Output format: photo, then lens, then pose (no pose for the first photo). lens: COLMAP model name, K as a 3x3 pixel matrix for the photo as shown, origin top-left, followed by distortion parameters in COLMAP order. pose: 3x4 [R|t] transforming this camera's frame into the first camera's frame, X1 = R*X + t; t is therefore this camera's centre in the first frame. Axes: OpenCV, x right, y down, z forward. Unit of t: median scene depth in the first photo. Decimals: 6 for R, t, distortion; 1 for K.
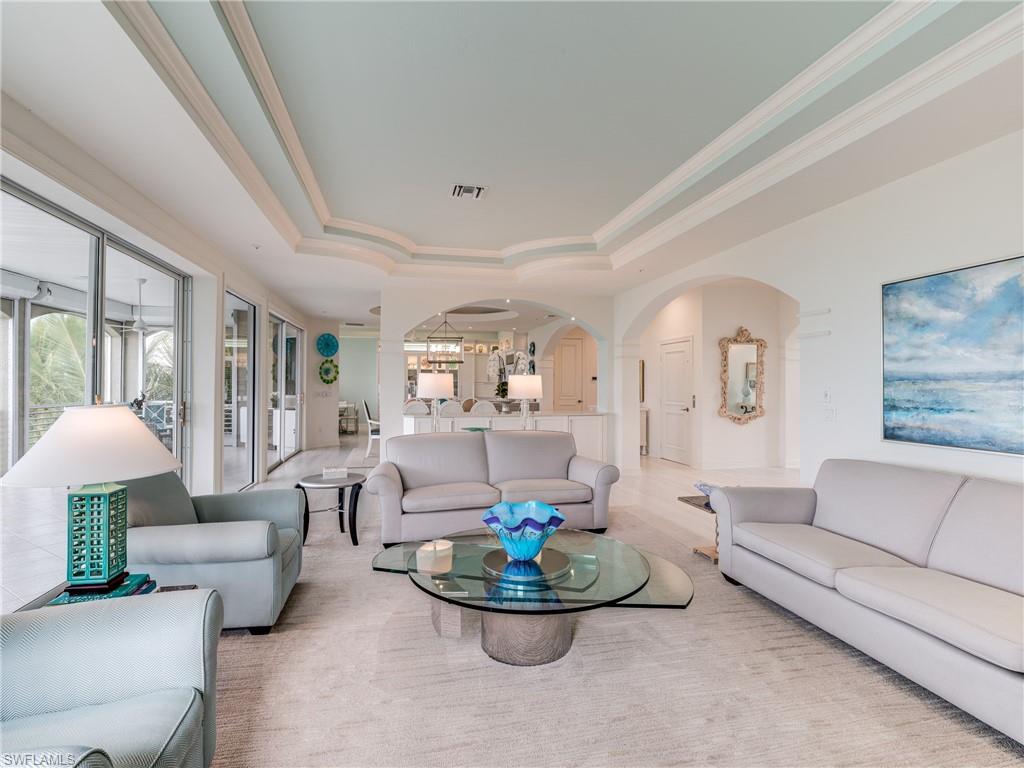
lens RADIAL K [[503.7, 0, 512.3], [0, 503.7, 379.8], [0, 0, 1]] dist [0.004063, -0.016616]
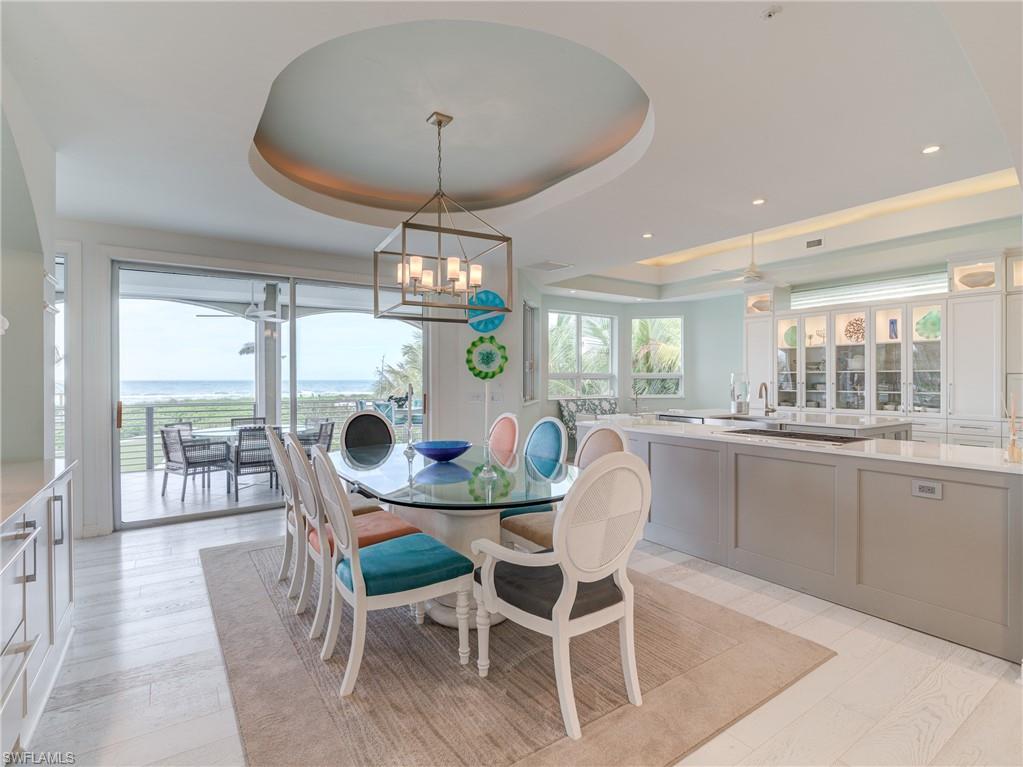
lens RADIAL K [[503.2, 0, 511.8], [0, 503.2, 379.3], [0, 0, 1]] dist [0.004063, -0.016616]
pose [[0.360910, 0.000791, -0.932600, 0.173606], [0.010457, 0.999933, 0.004895, 0.005562], [0.932542, -0.011519, 0.360877, 0.814536]]
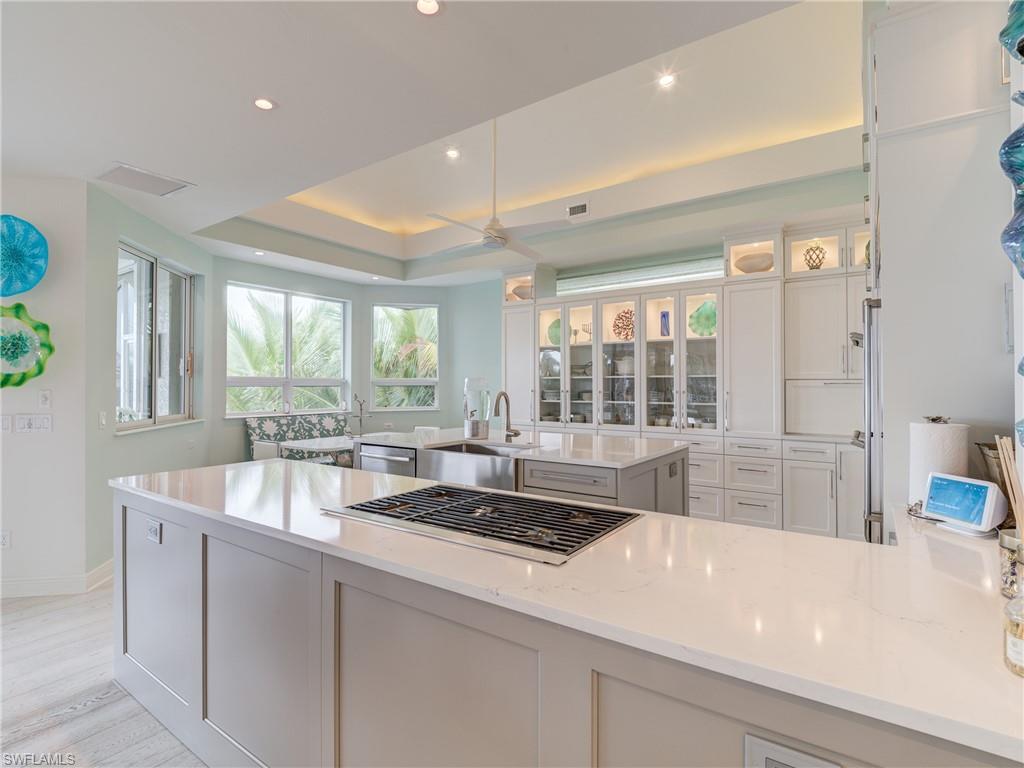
lens RADIAL K [[503.7, 0, 512.3], [0, 503.7, 379.8], [0, 0, 1]] dist [0.004063, -0.016616]
pose [[0.668971, -0.009219, -0.743231, 0.045274], [0.009154, 0.999949, -0.004165, 0.007334], [0.743232, -0.004017, 0.669022, 1.016029]]
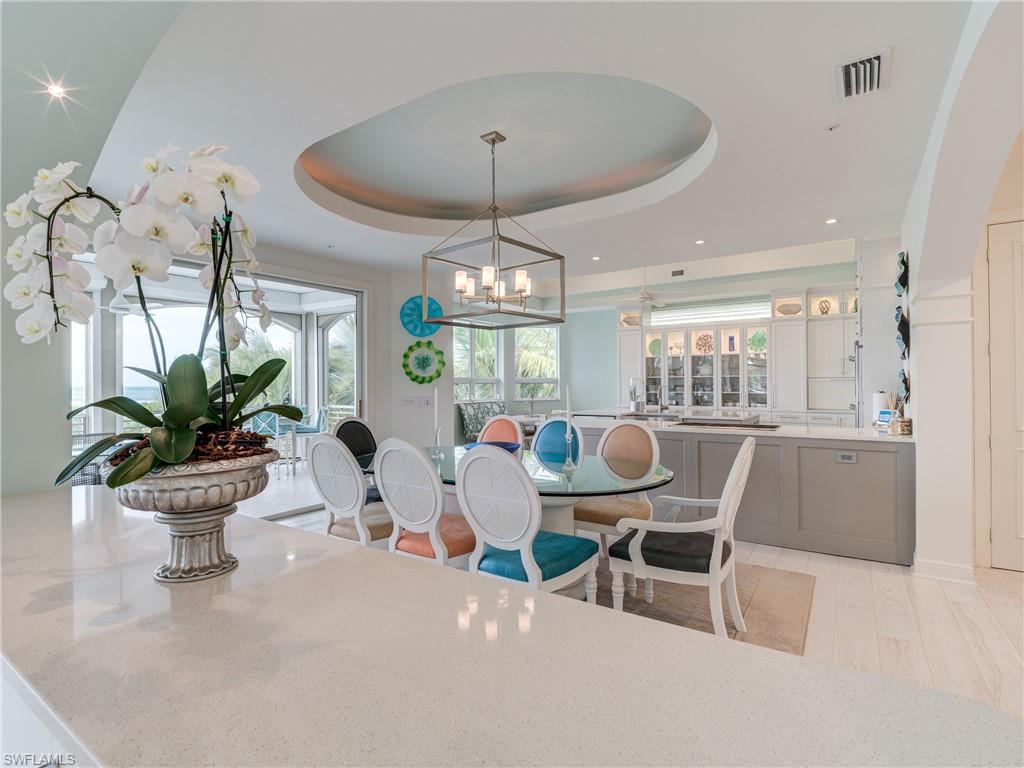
lens RADIAL K [[506.2, 0, 508.9], [0, 506.2, 380.3], [0, 0, 1]] dist [-0.000955, -0.000433]
pose [[0.685893, -0.008245, -0.727656, 0.116421], [0.013186, 0.999912, 0.001099, 0.004578], [0.727583, -0.010348, 0.685942, 0.671952]]
